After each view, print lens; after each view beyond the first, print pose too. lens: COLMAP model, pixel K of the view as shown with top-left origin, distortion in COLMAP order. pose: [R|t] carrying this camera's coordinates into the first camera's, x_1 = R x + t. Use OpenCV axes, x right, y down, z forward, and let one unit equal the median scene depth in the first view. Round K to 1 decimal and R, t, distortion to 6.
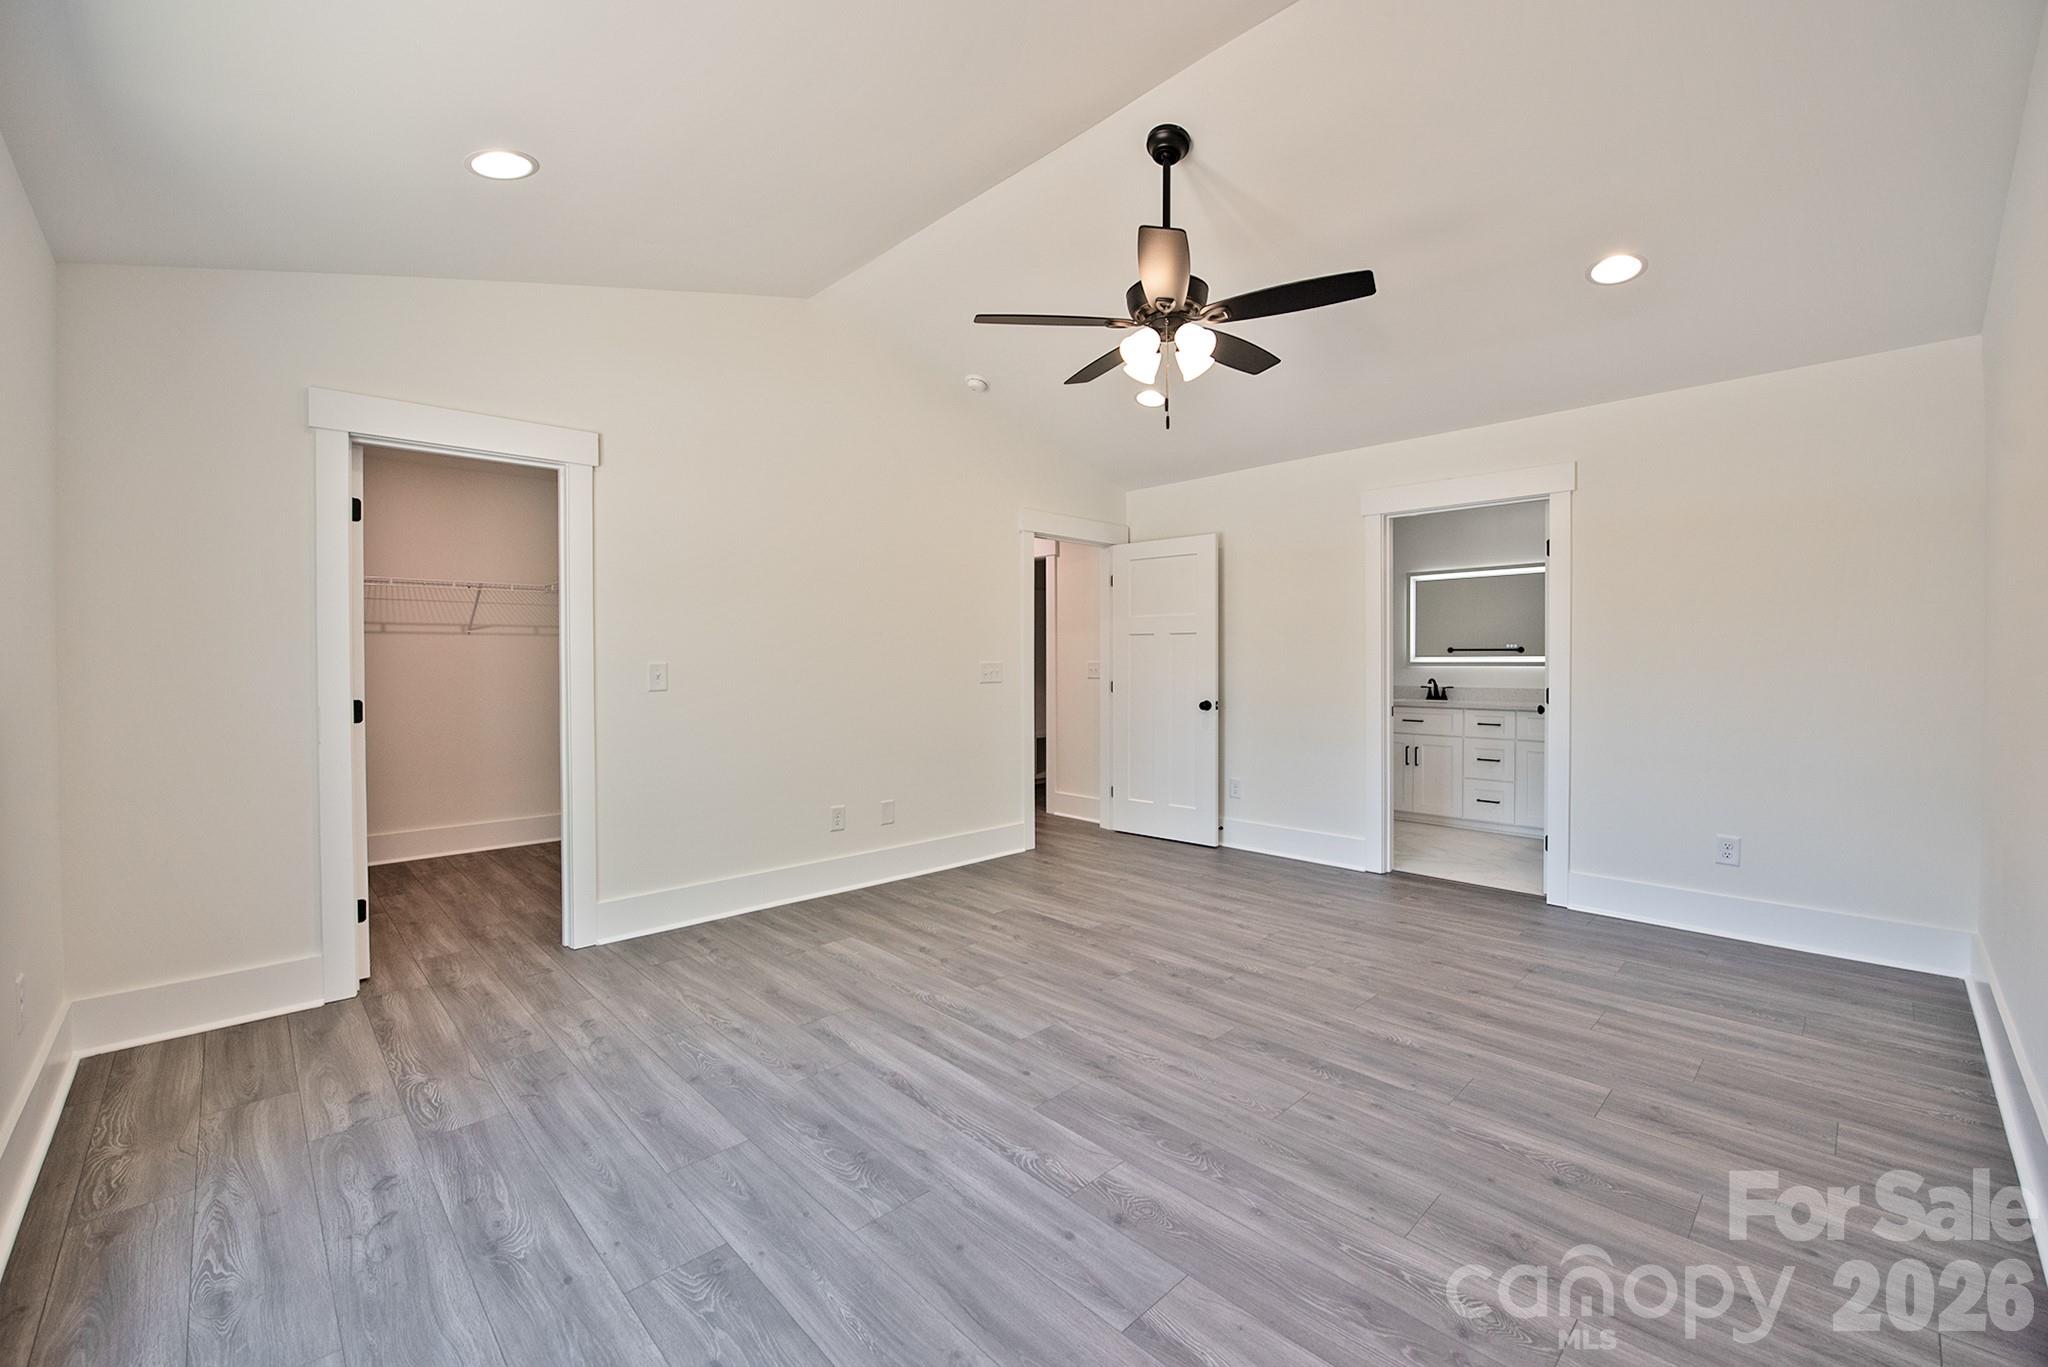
lens RADIAL K [[828.8, 0, 1042.0], [0, 828.8, 676.9], [0, 0, 1]] dist [-0.019112, -0.001771]
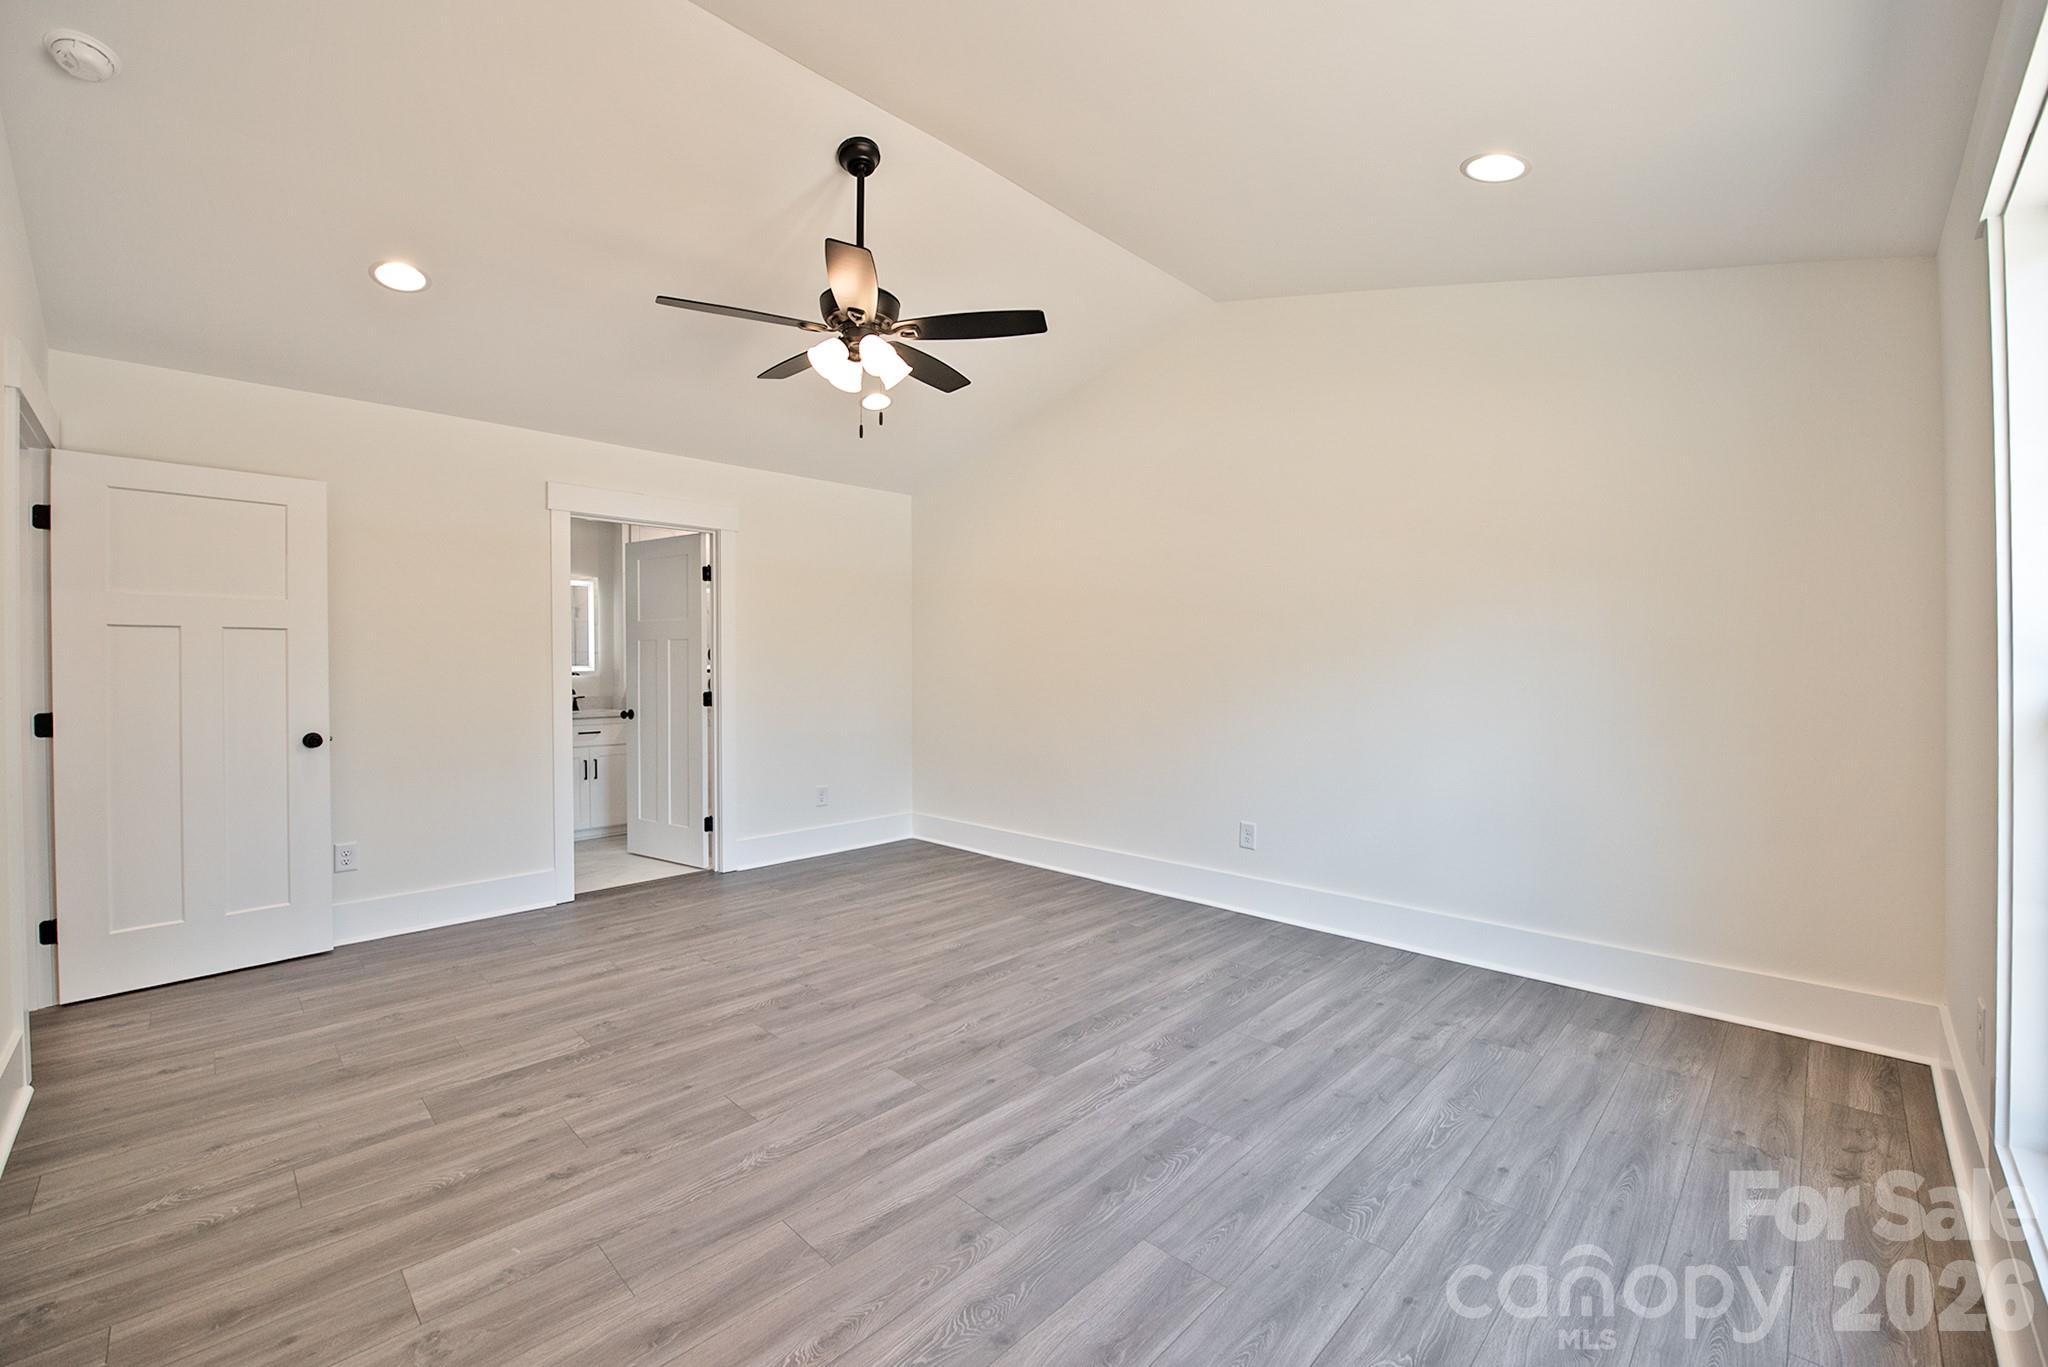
lens RADIAL K [[828.8, 0, 1023.2], [0, 828.8, 669.3], [0, 0, 1]] dist [-0.019112, -0.001771]
pose [[-0.011498, -0.003768, 0.999927, -0.887410], [0.027886, 0.999603, 0.004087, -0.023089], [-0.999545, 0.027930, -0.011389, 0.827373]]
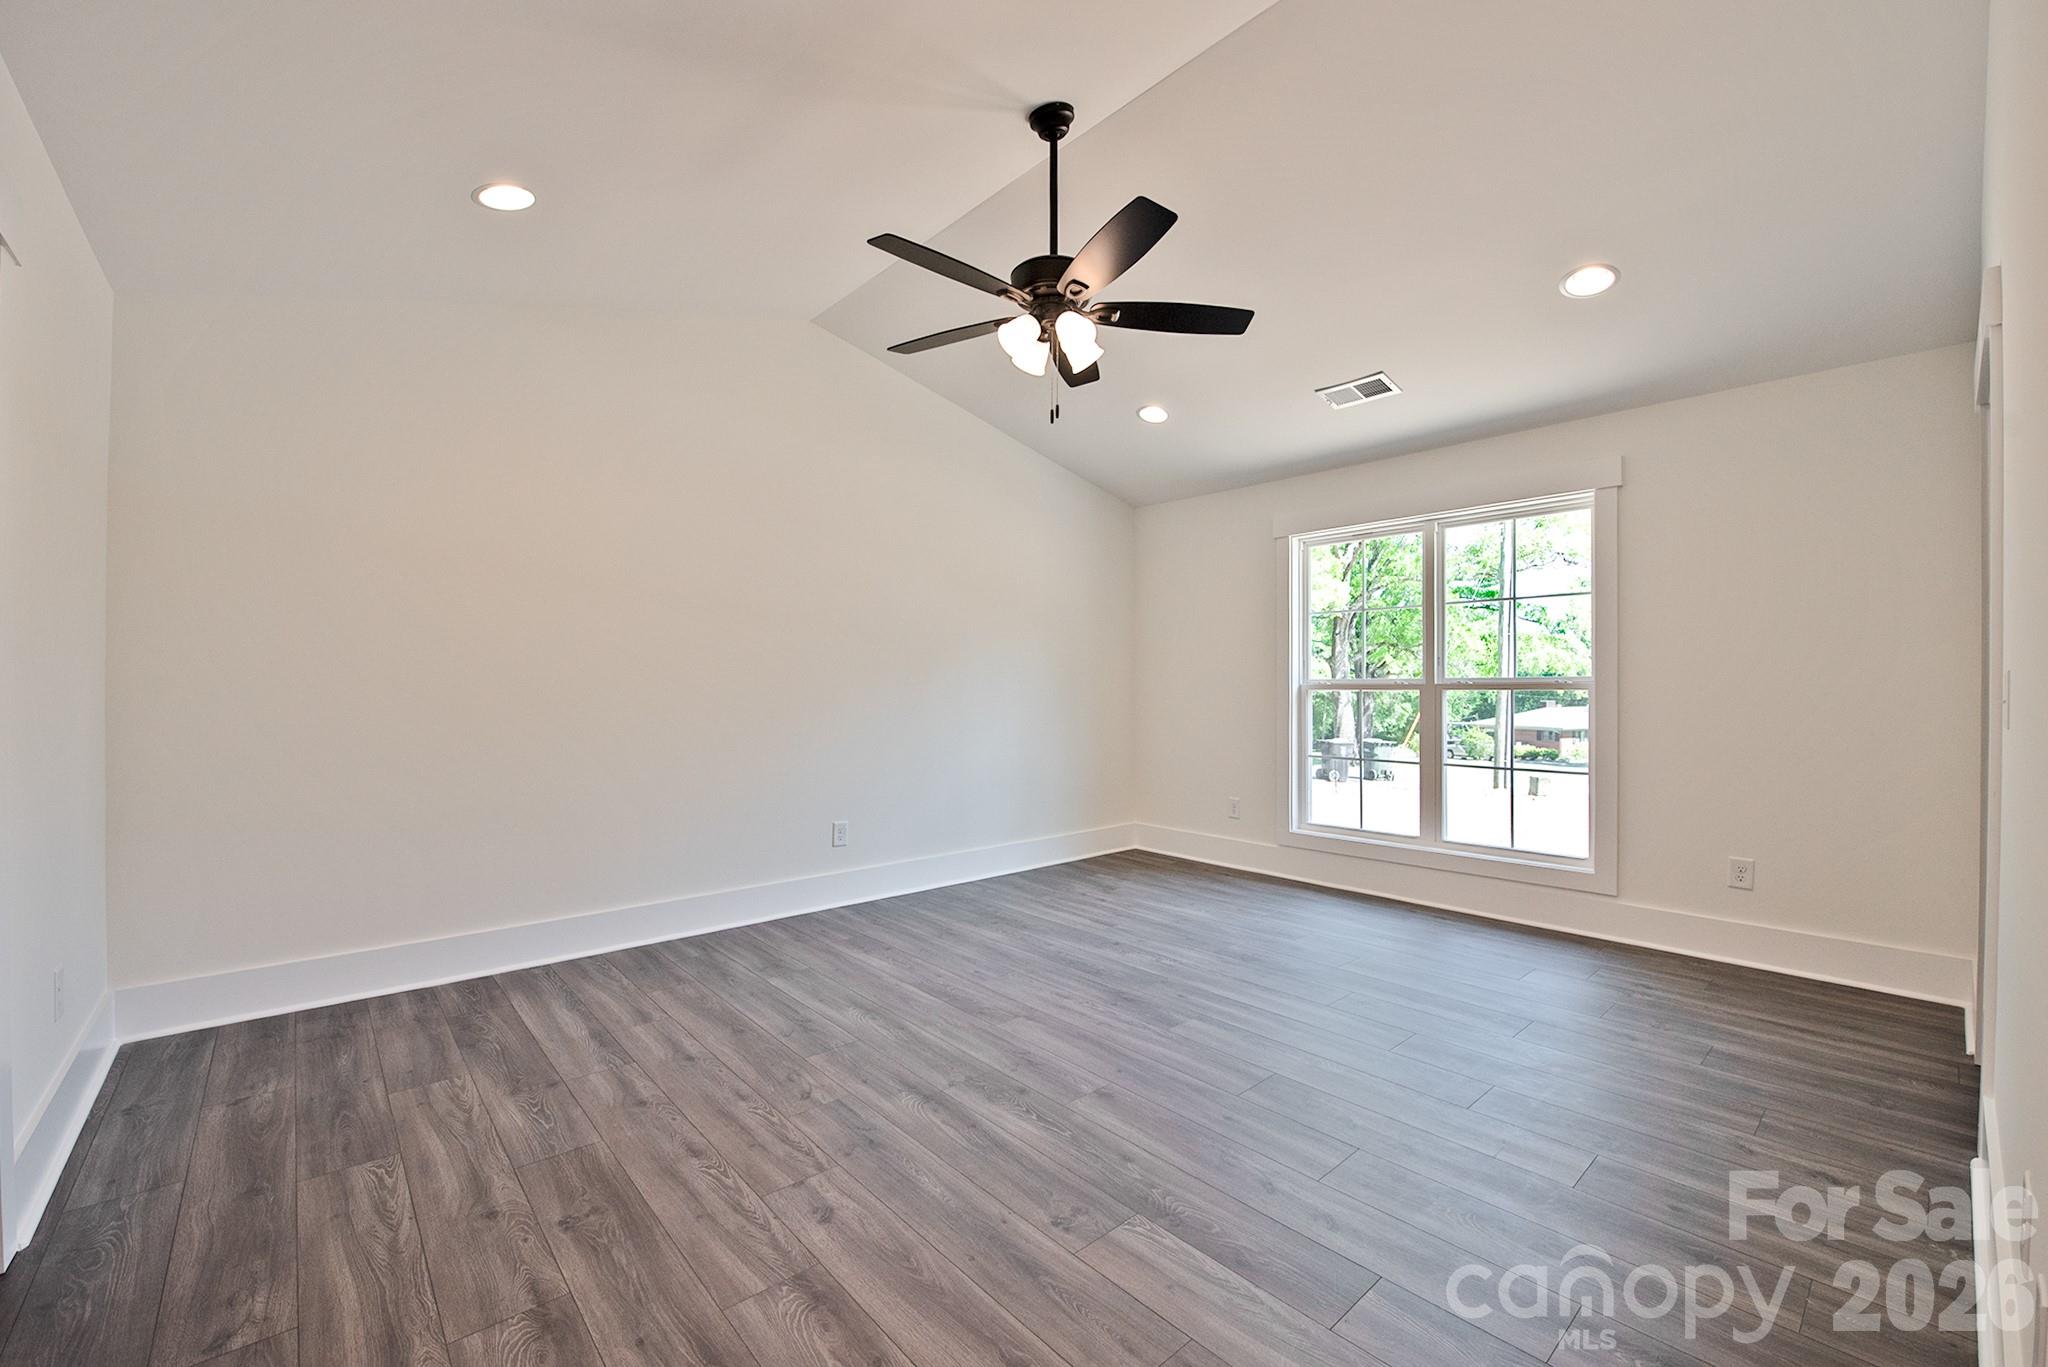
lens RADIAL K [[828.8, 0, 1031.9], [0, 828.8, 674.0], [0, 0, 1]] dist [-0.019112, -0.001771]
pose [[-0.998367, 0.000728, 0.057121, 0.121557], [0.001385, 0.999933, 0.011456, -0.038050], [-0.057109, 0.011516, -0.998302, 1.996304]]
